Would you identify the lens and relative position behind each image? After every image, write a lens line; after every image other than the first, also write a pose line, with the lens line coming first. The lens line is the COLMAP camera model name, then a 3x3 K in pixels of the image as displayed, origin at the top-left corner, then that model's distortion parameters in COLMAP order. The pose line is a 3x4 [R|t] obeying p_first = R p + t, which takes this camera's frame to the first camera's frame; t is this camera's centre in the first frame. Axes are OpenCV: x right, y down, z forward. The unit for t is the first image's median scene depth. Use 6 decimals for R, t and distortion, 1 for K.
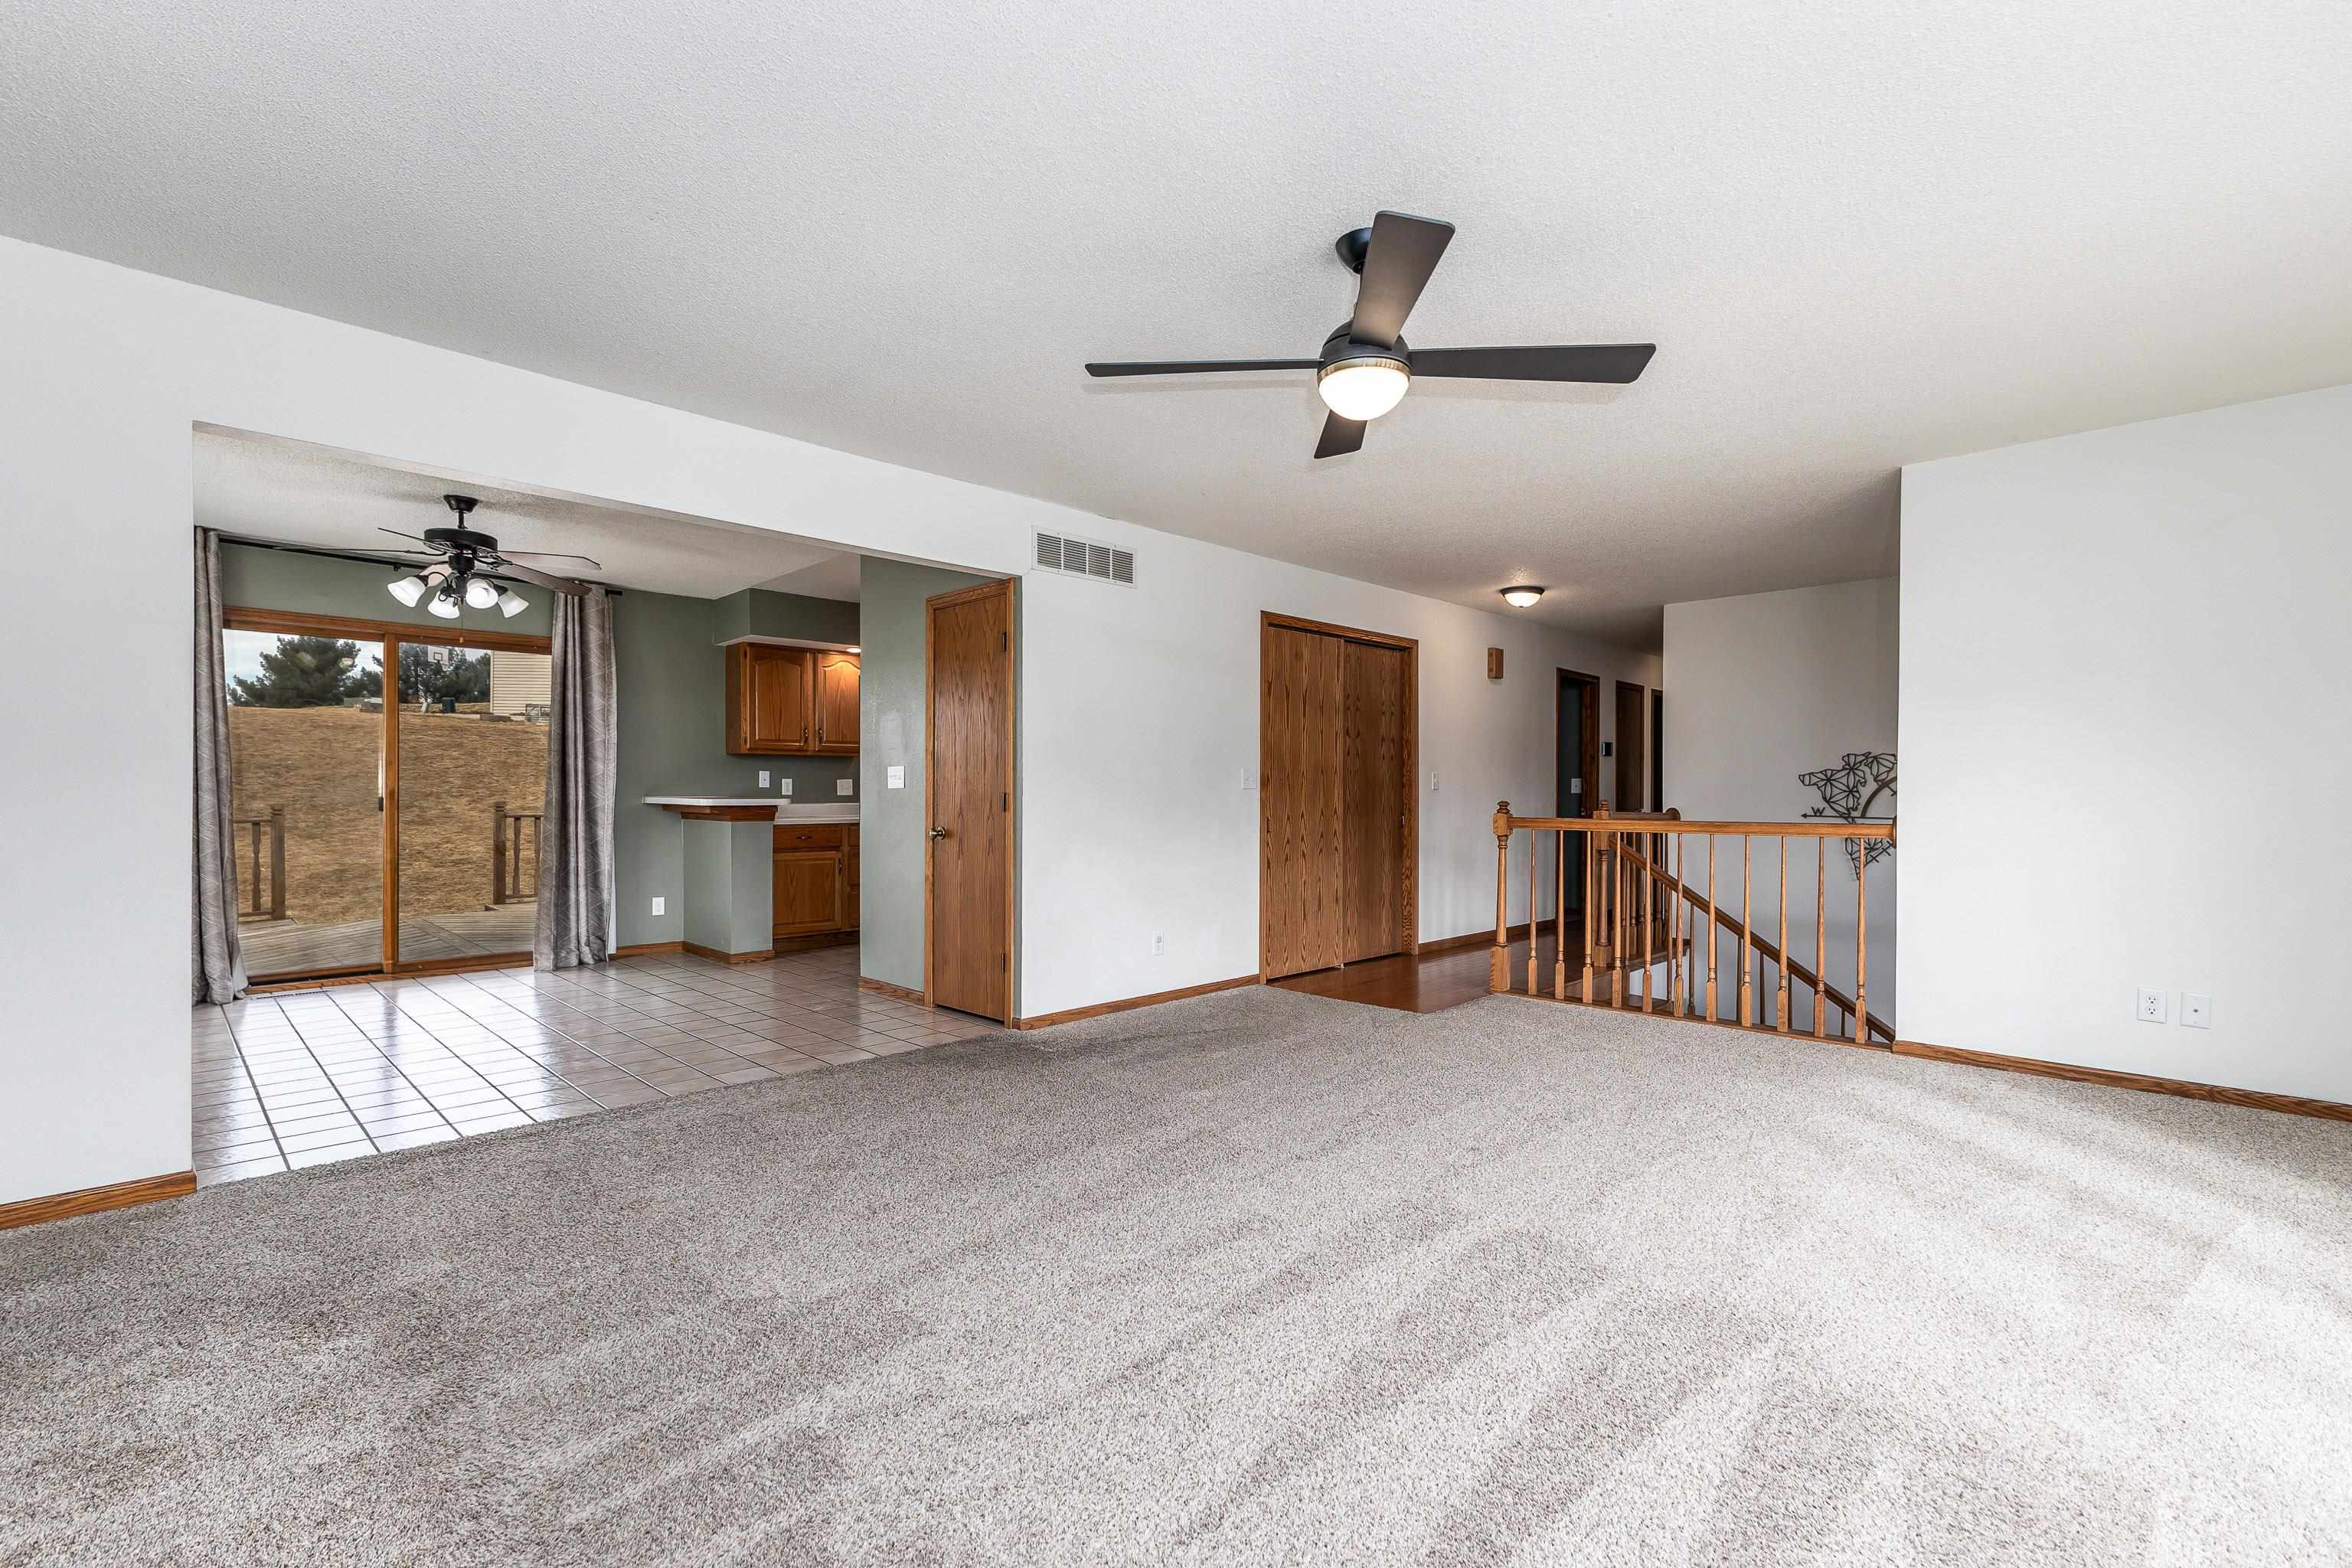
lens RADIAL K [[1032.2, 0, 1178.0], [0, 1032.2, 794.4], [0, 0, 1]] dist [0.007881, -0.000623]
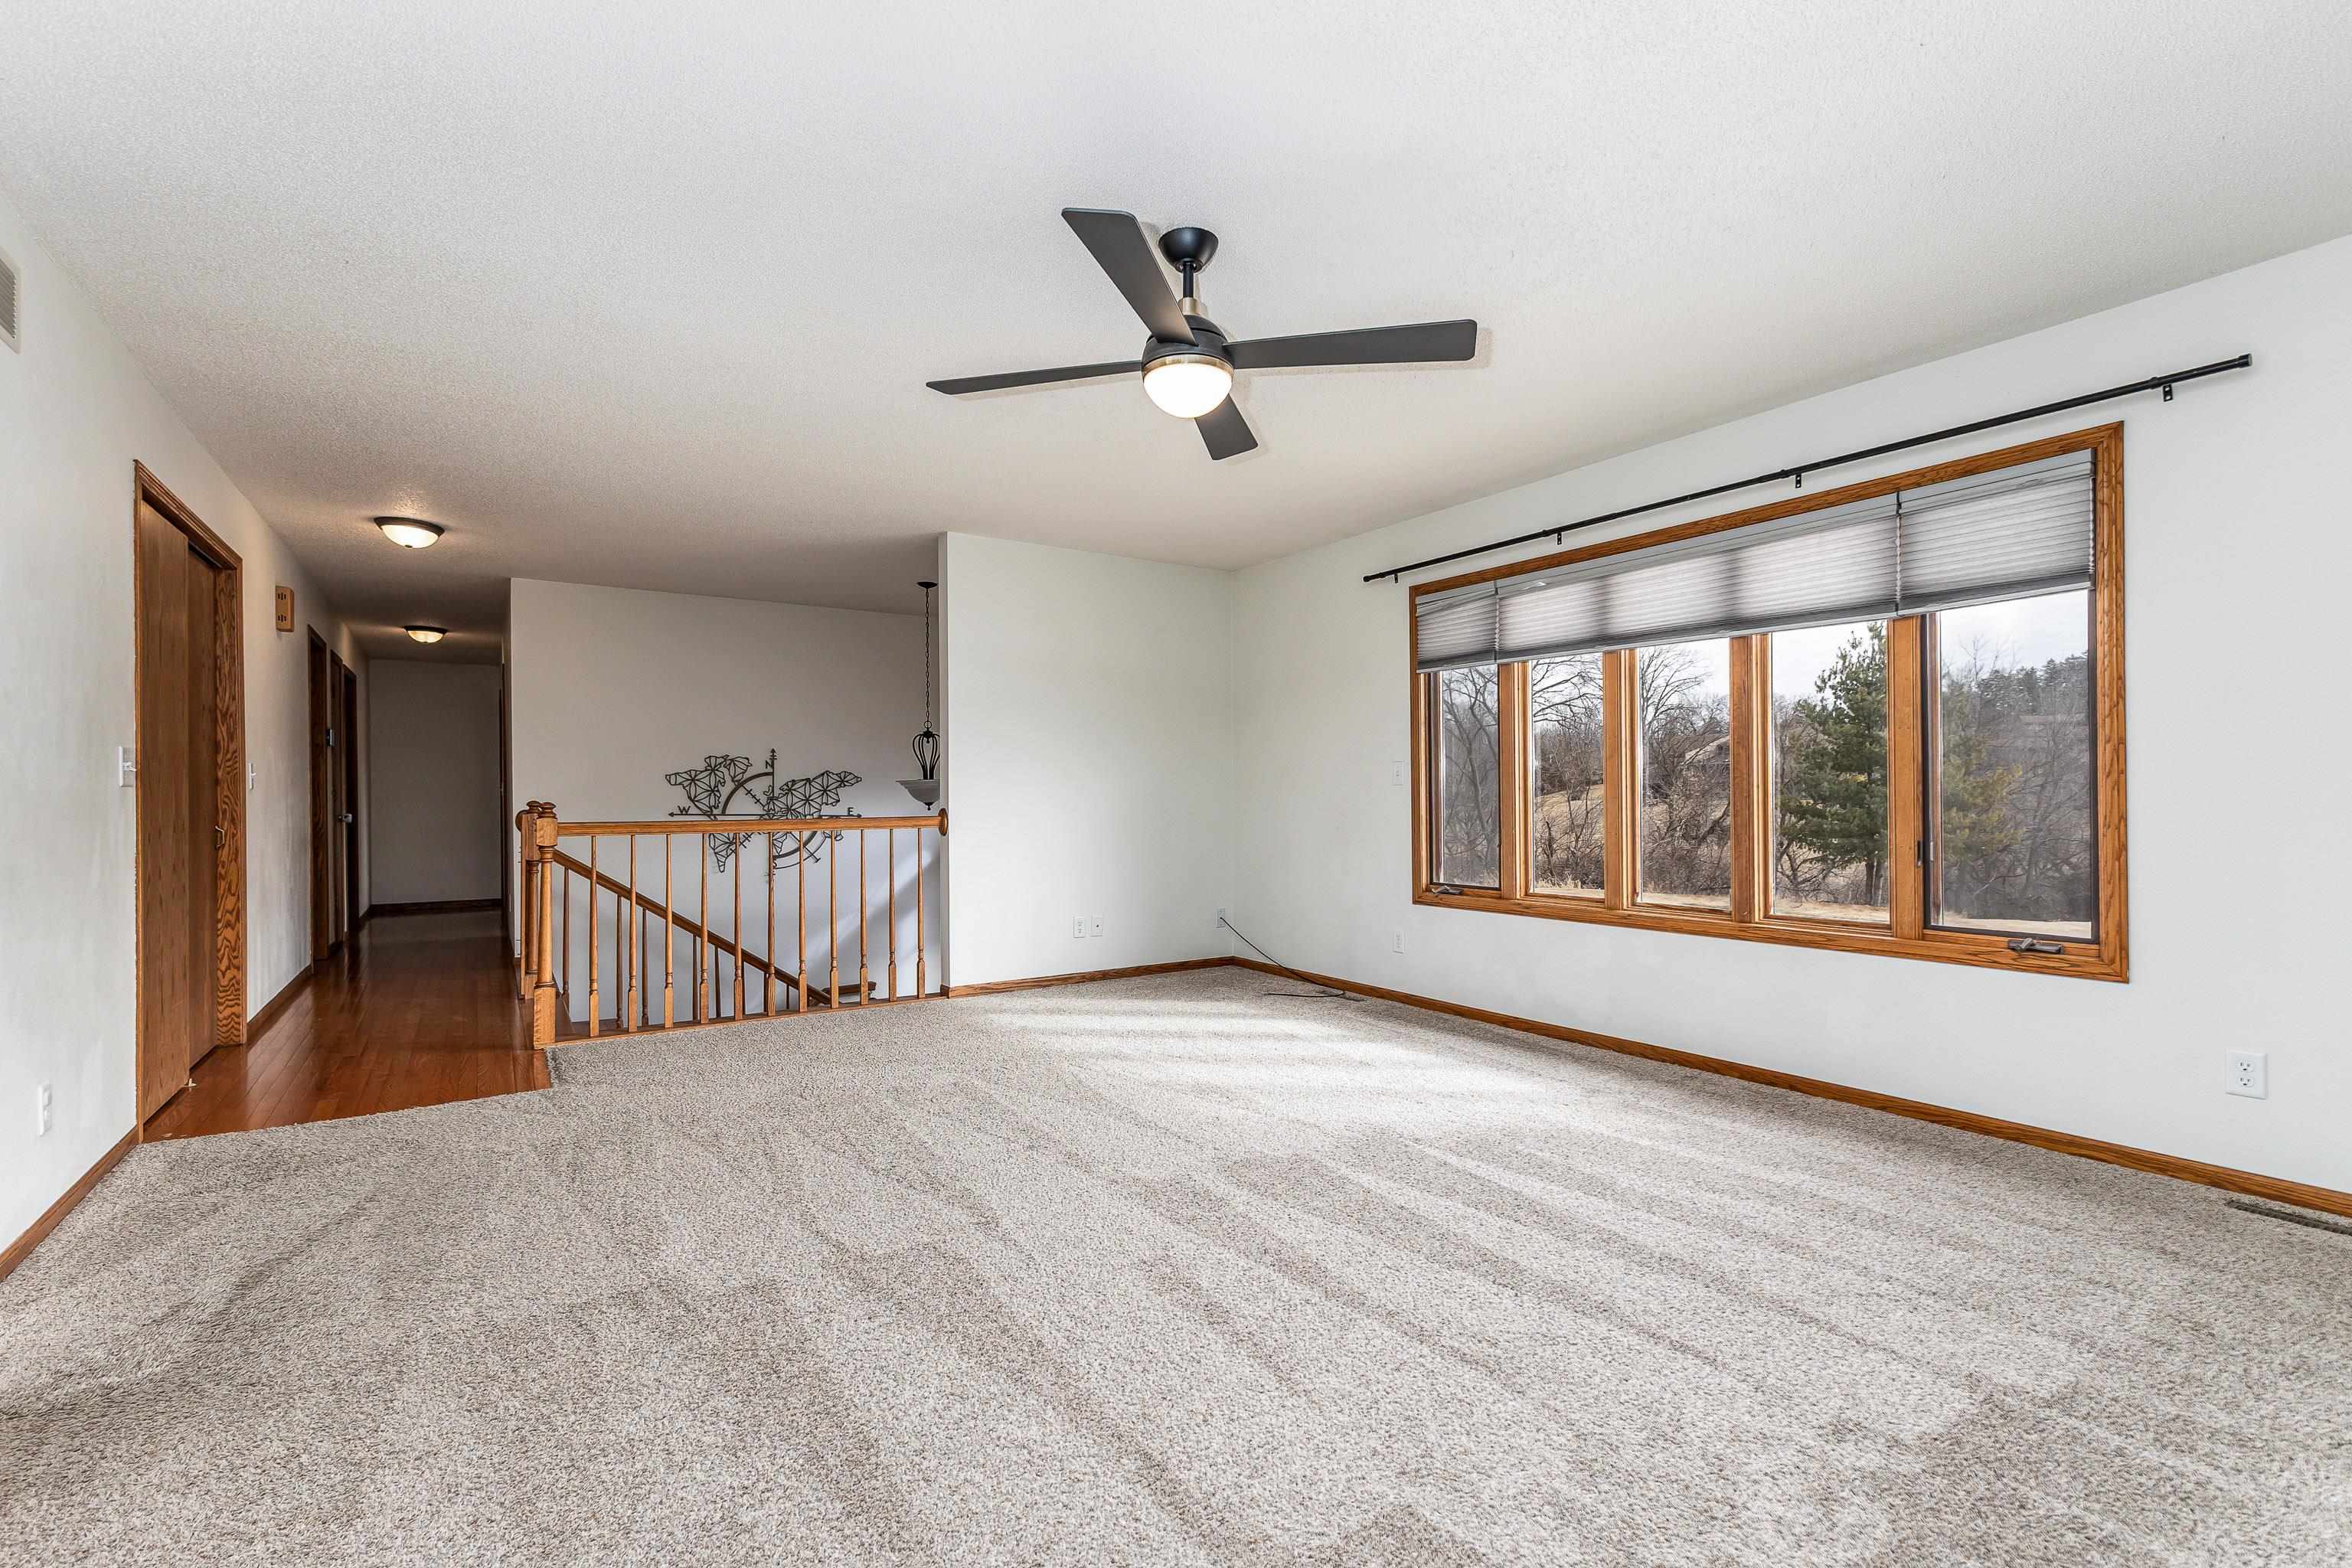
lens RADIAL K [[1032.2, 0, 1178.0], [0, 1032.2, 794.4], [0, 0, 1]] dist [0.007881, -0.000623]
pose [[0.194804, -0.003656, 0.980835, -0.348097], [0.002859, 0.999991, 0.003159, -0.001303], [-0.980838, 0.002189, 0.194813, 0.346743]]
